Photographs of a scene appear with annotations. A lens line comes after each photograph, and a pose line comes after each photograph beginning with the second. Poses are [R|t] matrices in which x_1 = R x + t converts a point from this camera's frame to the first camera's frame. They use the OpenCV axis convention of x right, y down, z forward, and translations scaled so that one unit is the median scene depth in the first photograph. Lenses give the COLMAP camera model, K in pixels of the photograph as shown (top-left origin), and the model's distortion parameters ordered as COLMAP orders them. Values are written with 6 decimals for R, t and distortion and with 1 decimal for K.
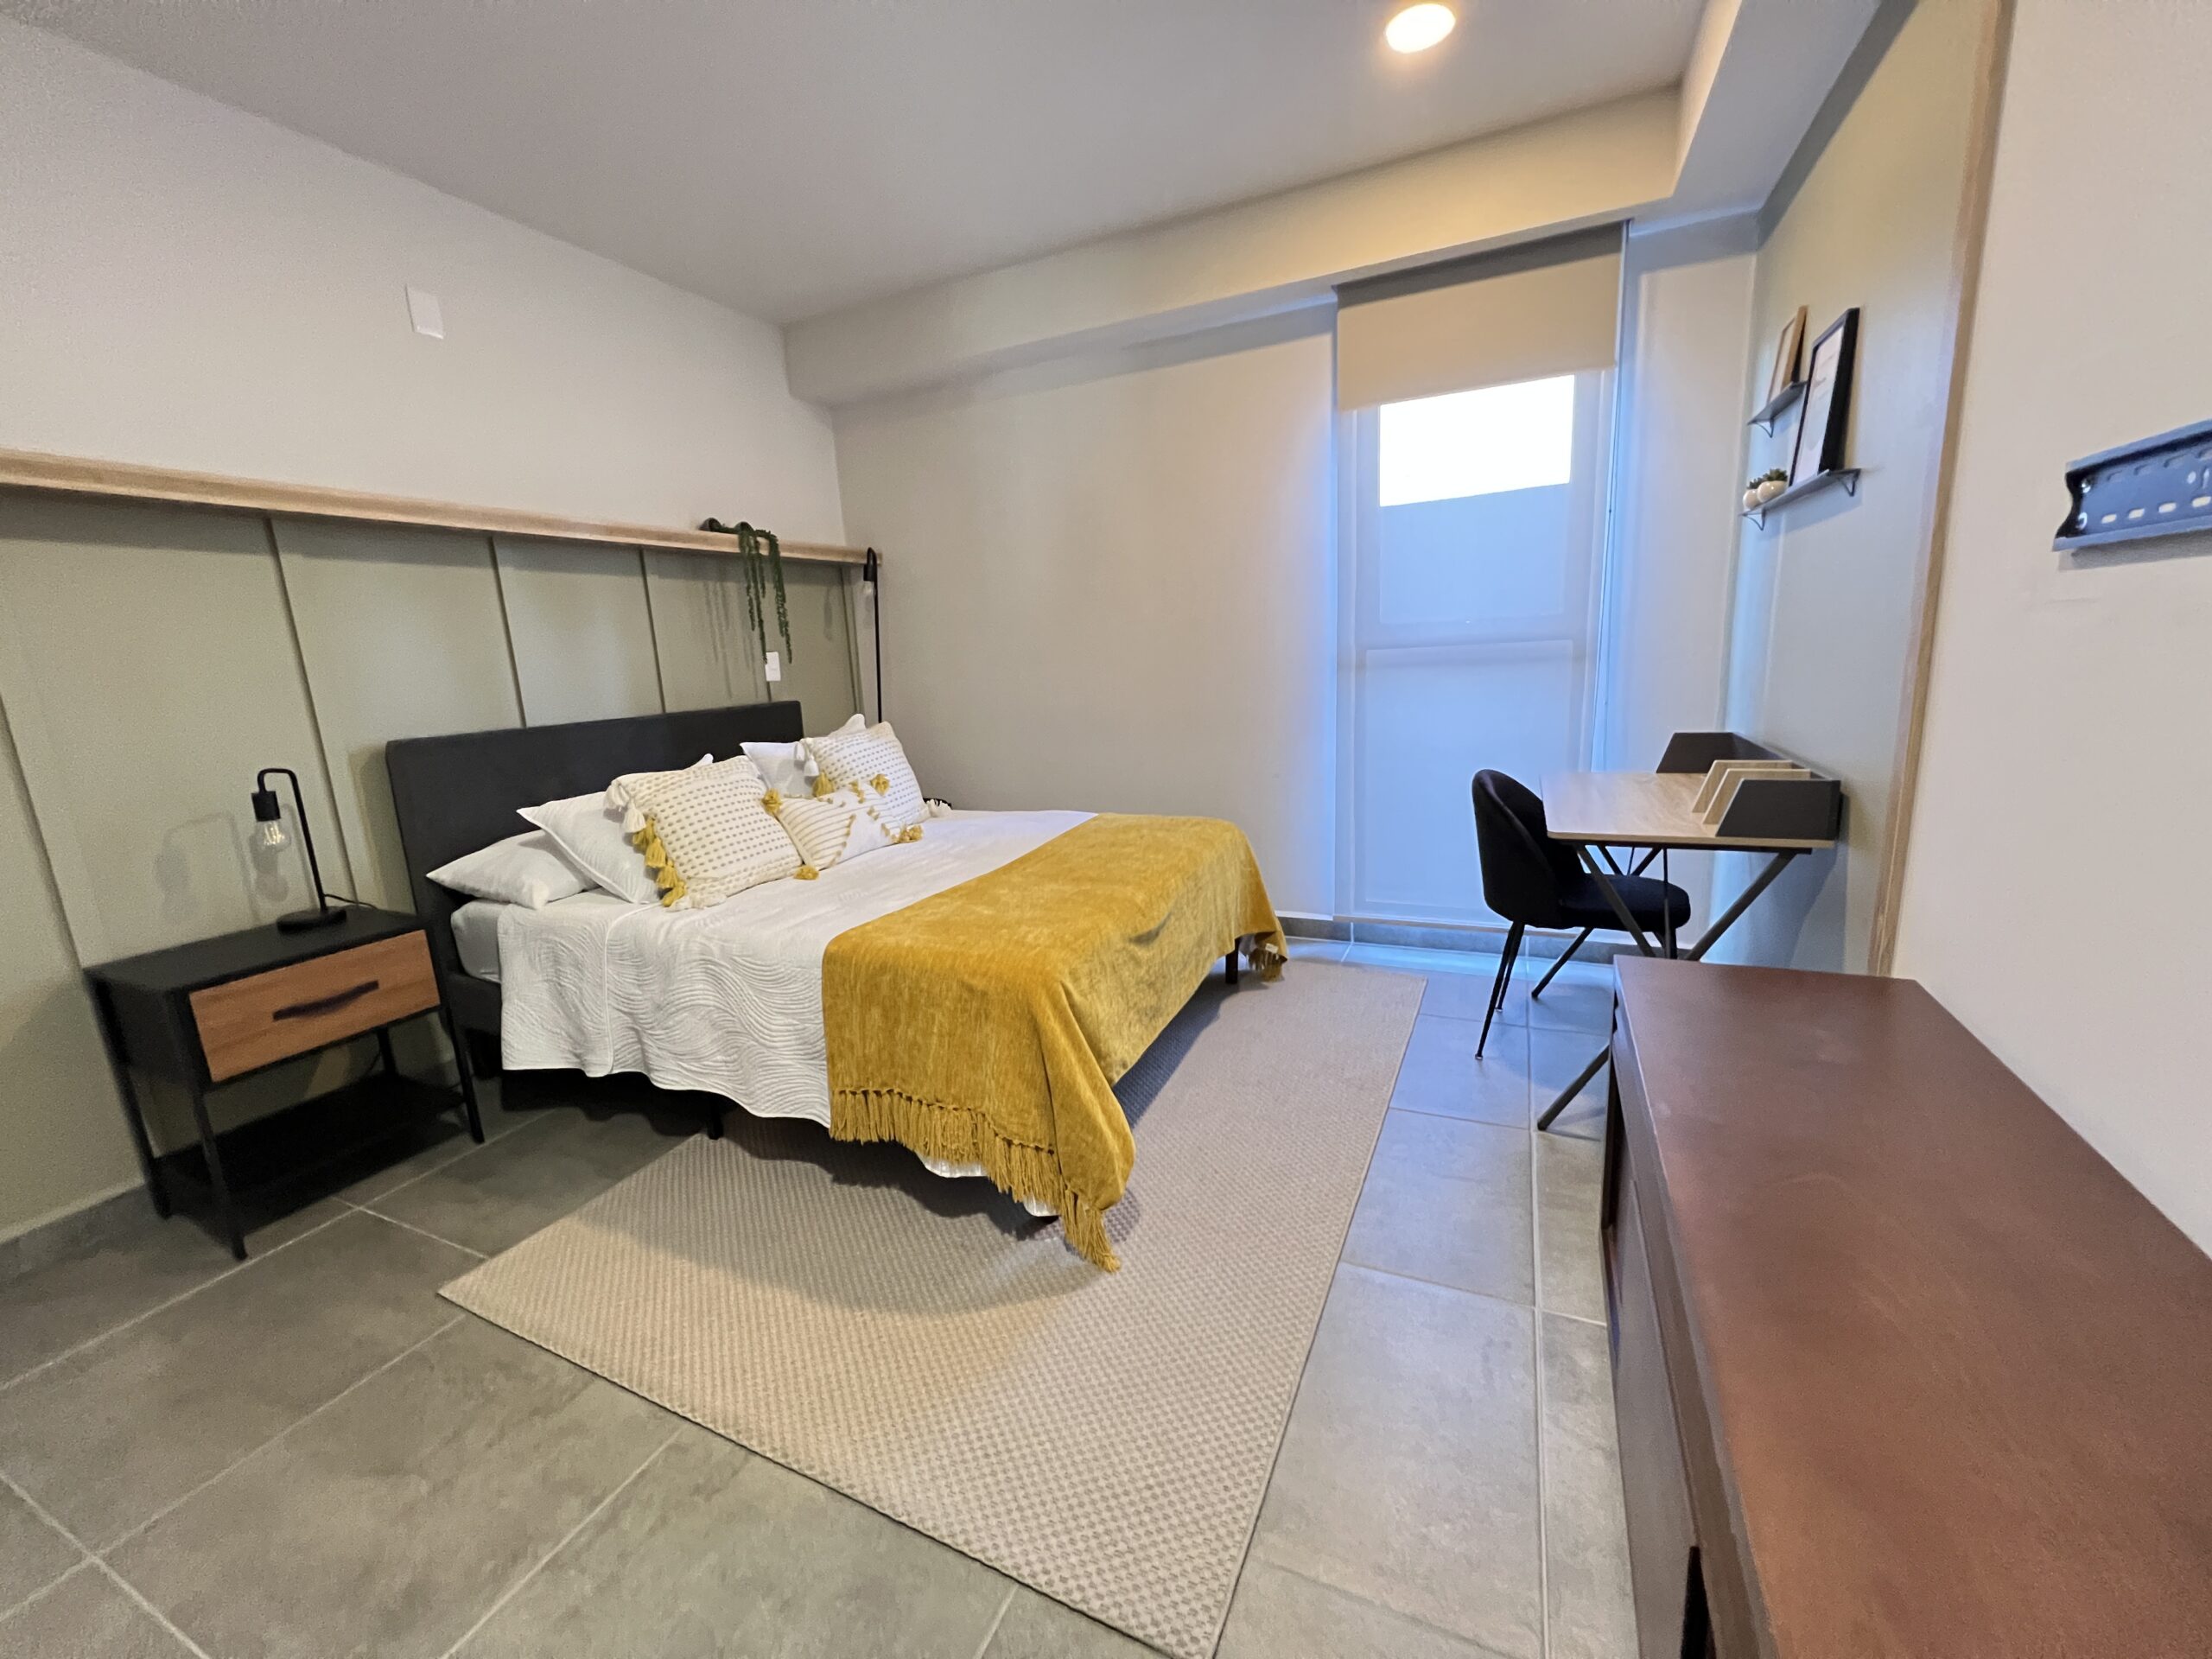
lens RADIAL K [[885.5, 0, 1099.5], [0, 885.5, 829.7], [0, 0, 1]] dist [0.001796, 0.000194]
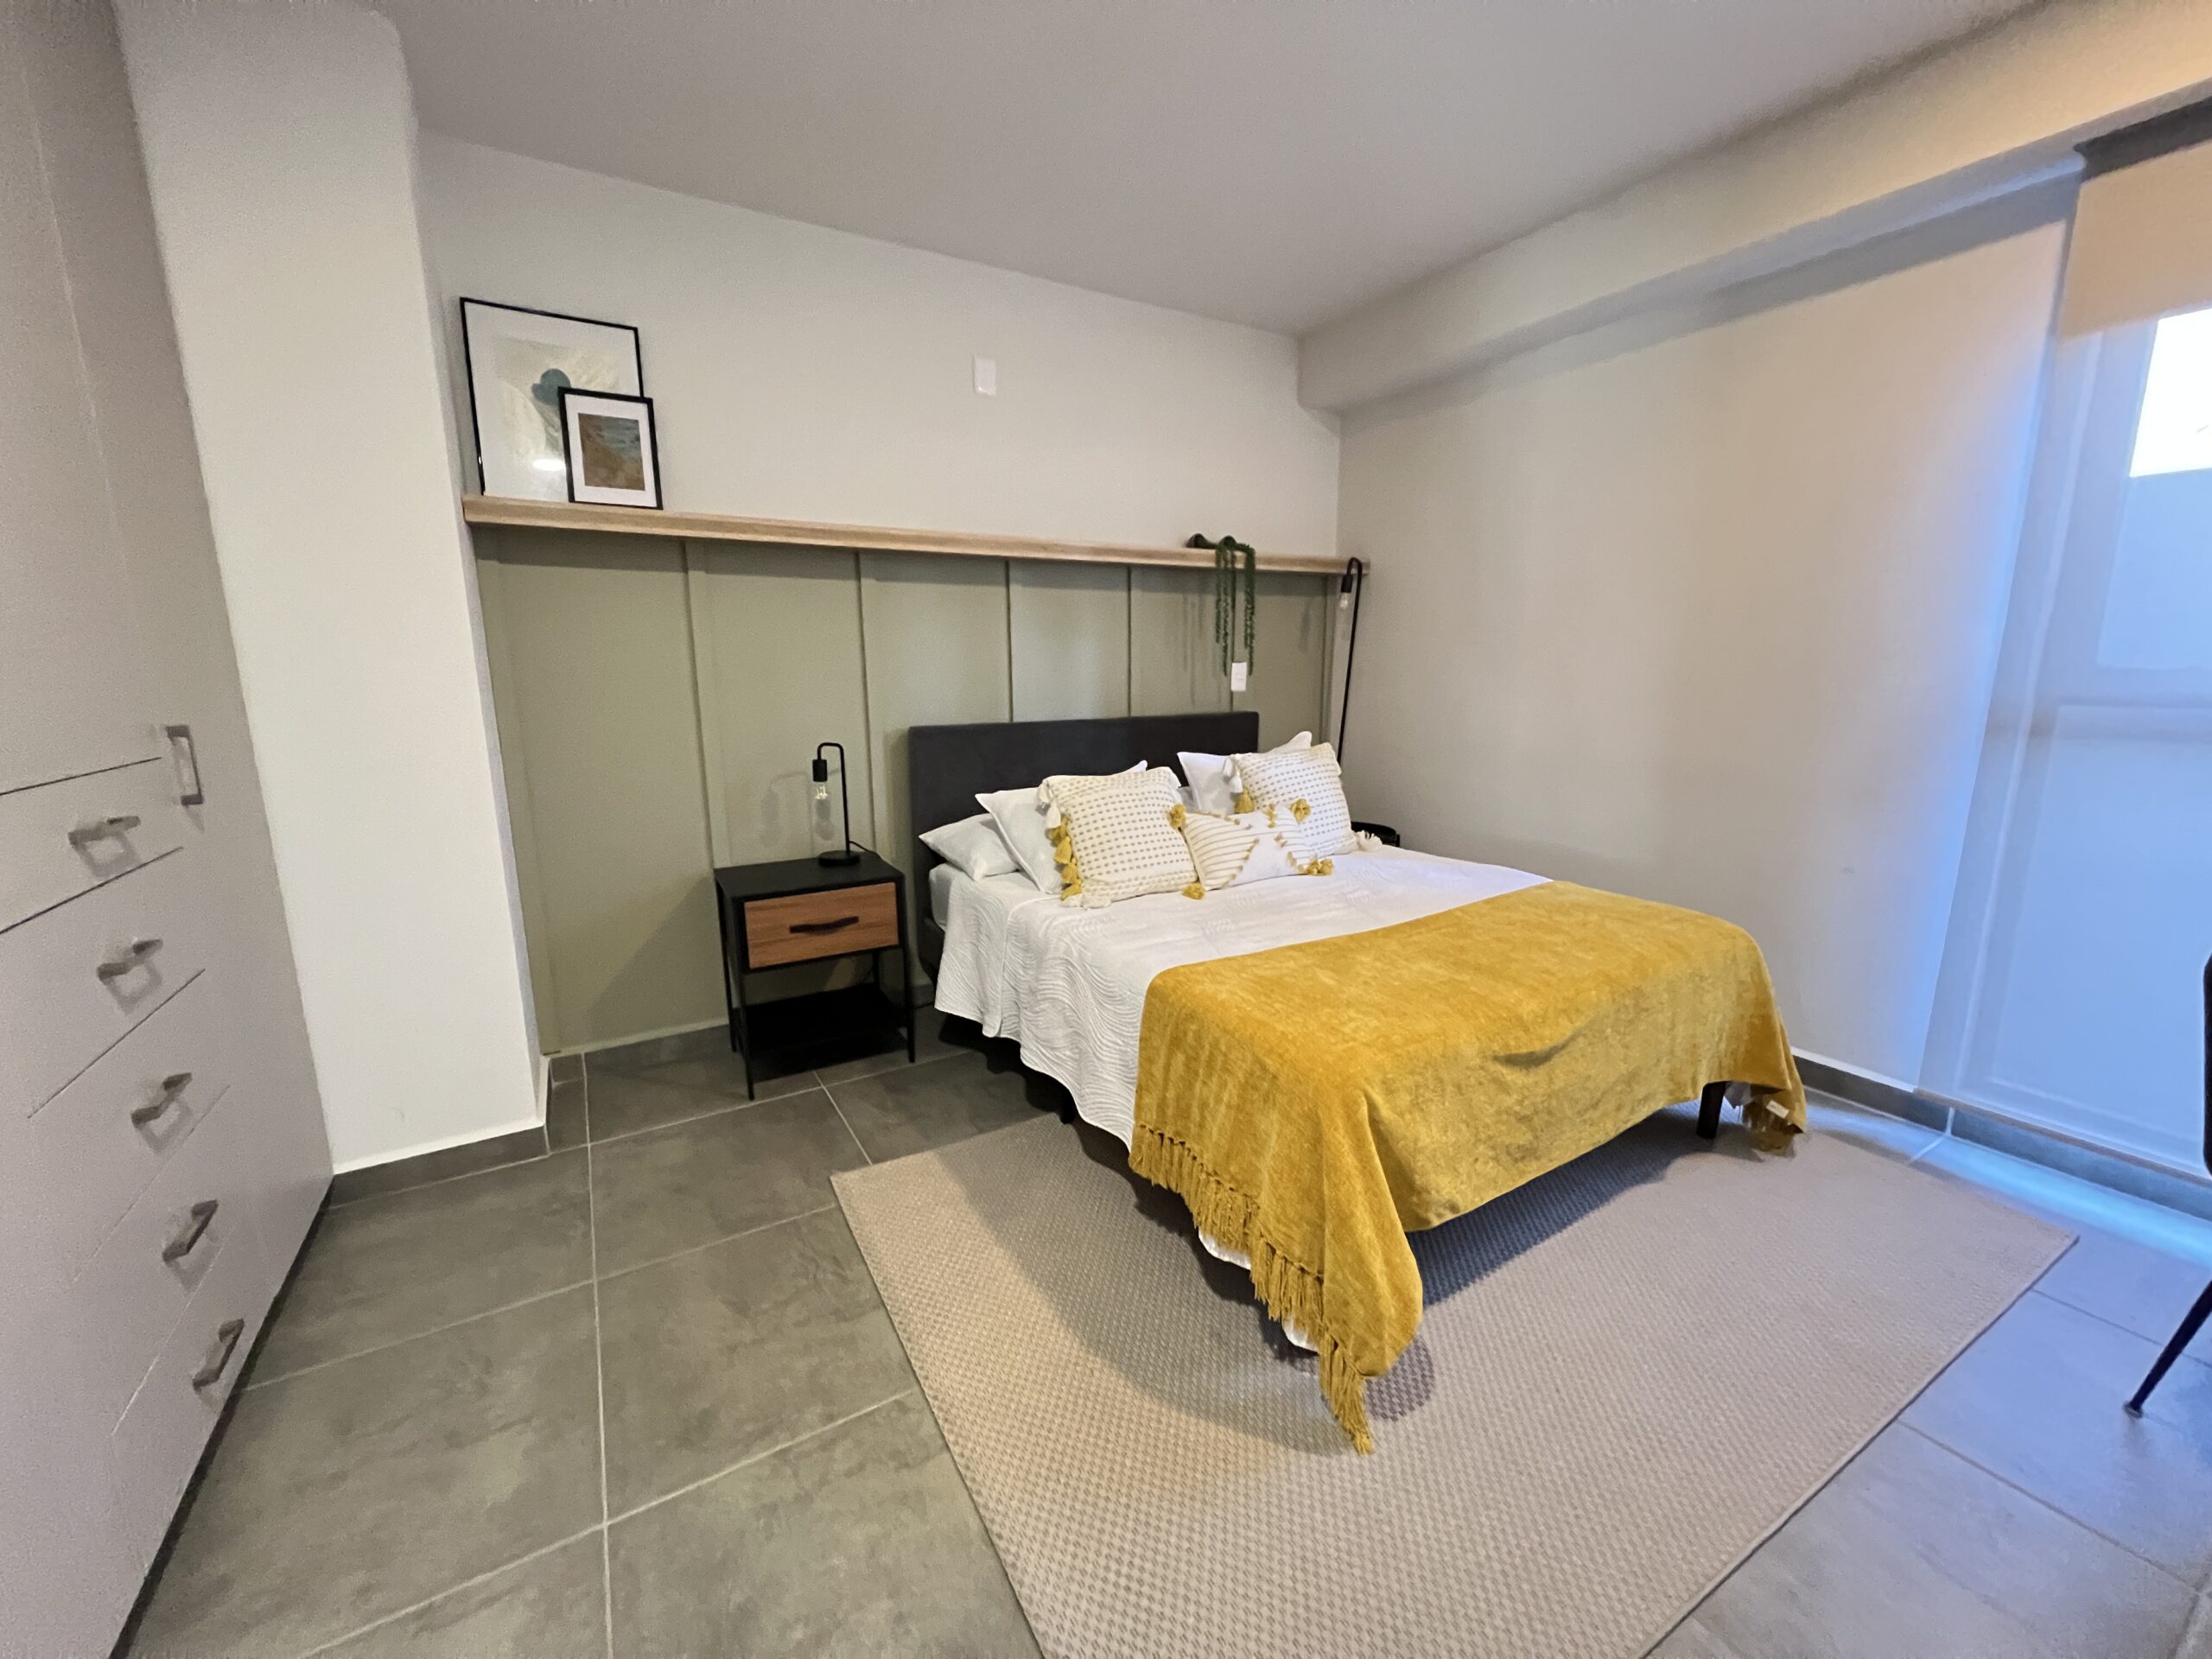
lens RADIAL K [[885.5, 0, 1102.0], [0, 885.5, 827.4], [0, 0, 1]] dist [0.001796, 0.000194]
pose [[0.823471, 0.149822, -0.547219, 0.135256], [-0.147451, 0.987876, 0.048580, -0.062356], [0.547863, 0.040684, 0.835579, 0.111650]]
